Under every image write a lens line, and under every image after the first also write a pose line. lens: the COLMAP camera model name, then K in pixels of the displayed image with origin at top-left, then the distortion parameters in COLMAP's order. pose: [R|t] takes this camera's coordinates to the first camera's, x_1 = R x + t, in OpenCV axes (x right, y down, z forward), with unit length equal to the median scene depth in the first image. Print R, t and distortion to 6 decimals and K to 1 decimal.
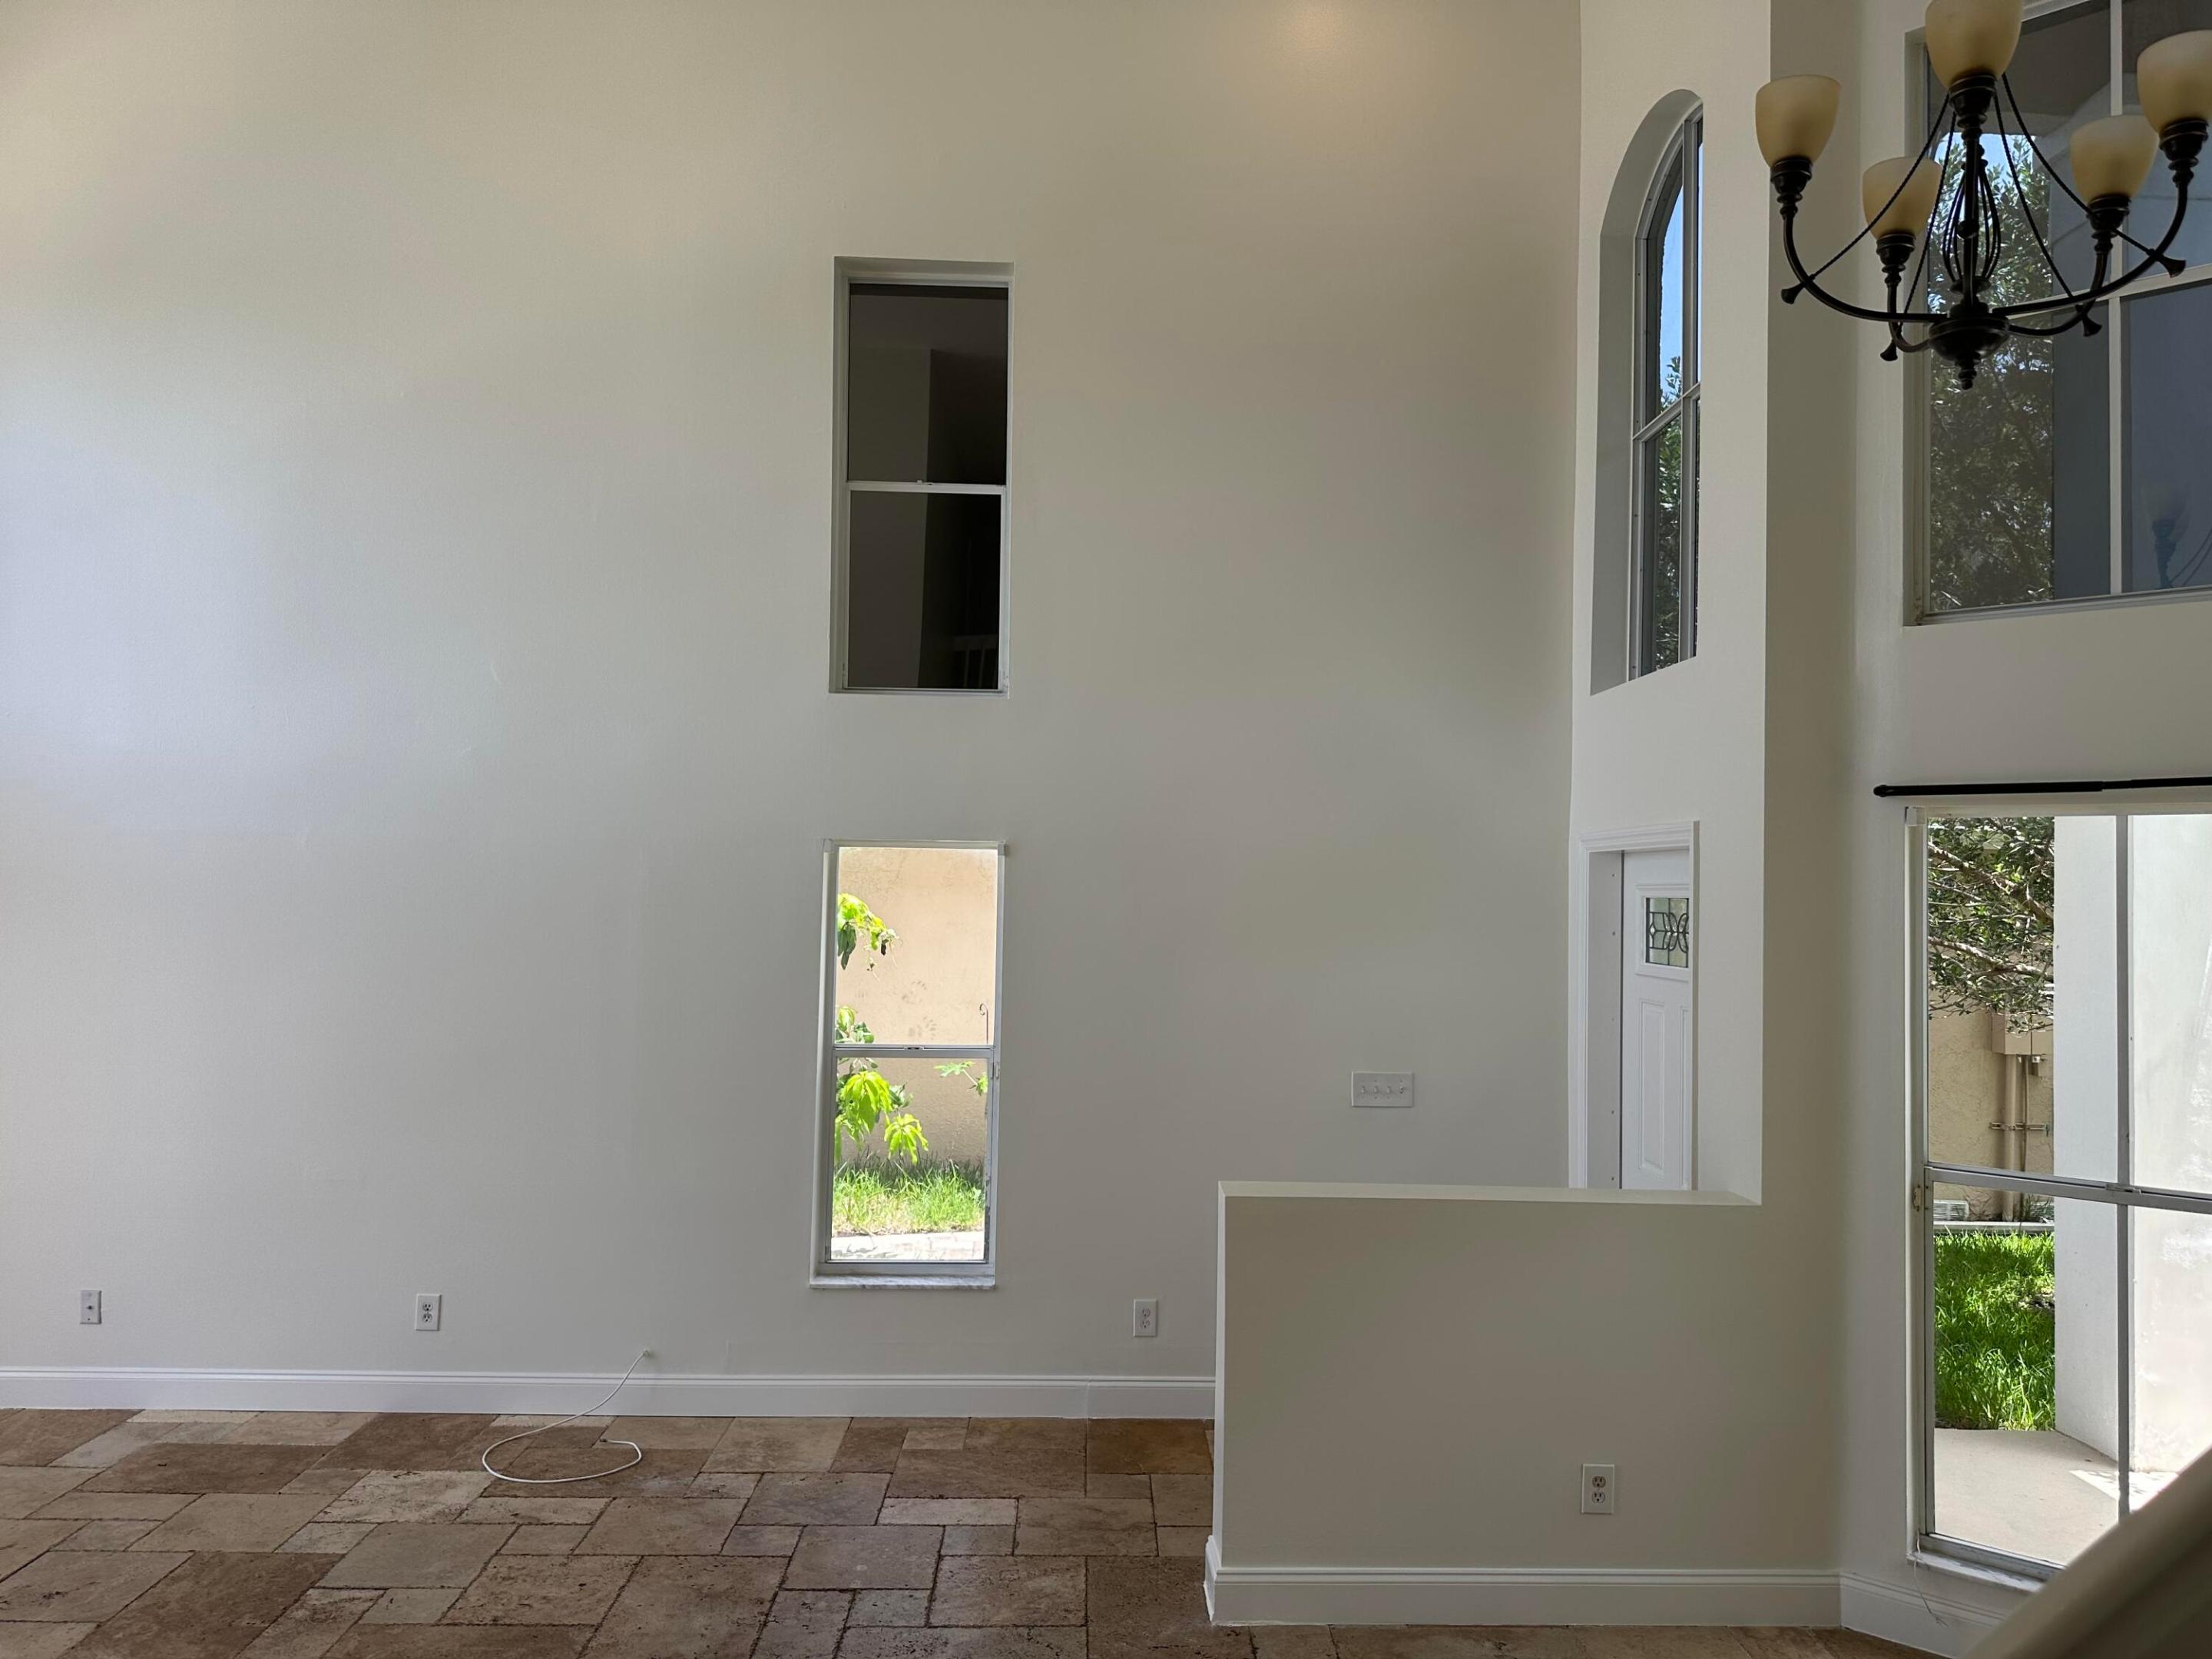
lens RADIAL K [[1562.9, 0, 1113.1], [0, 1562.9, 834.5], [0, 0, 1]] dist [0.004408, -0.007367]
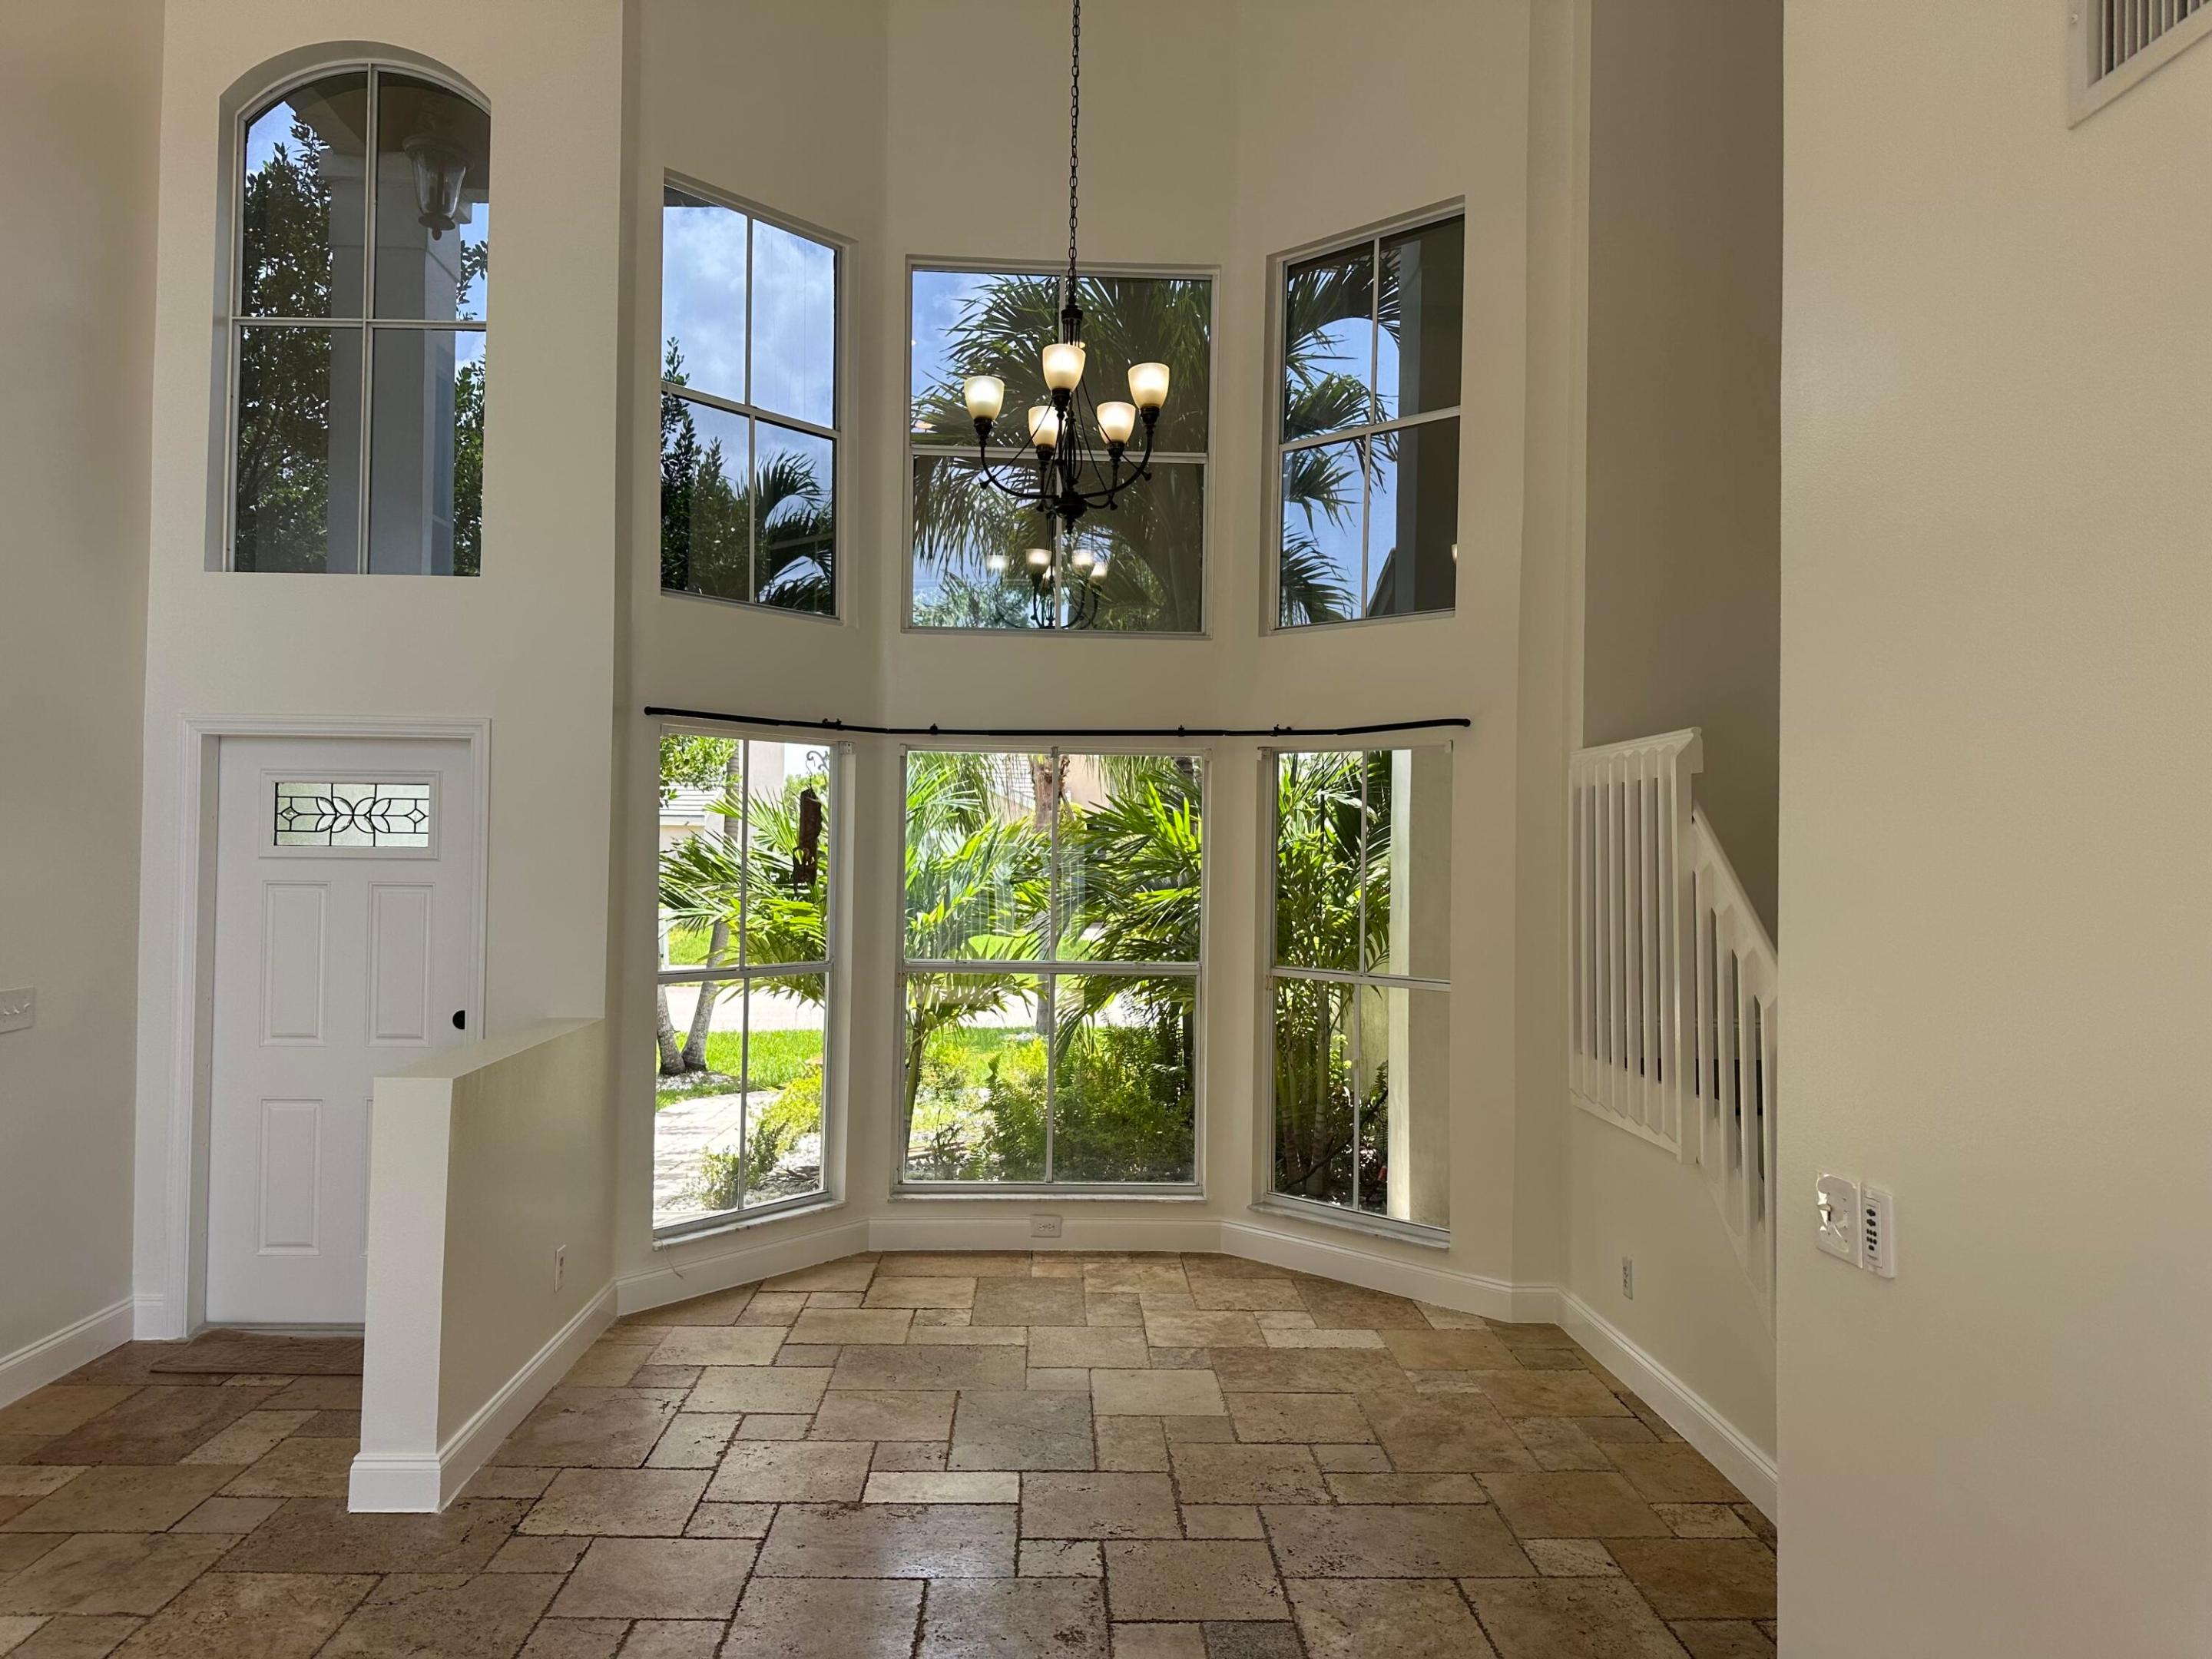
lens RADIAL K [[1562.9, 0, 1113.1], [0, 1562.9, 834.5], [0, 0, 1]] dist [0.004408, -0.007367]
pose [[-0.020122, -0.008208, 0.999764, -0.774950], [-0.051046, 0.998671, 0.007171, 0.043395], [-0.998494, -0.050890, -0.020514, 0.520128]]
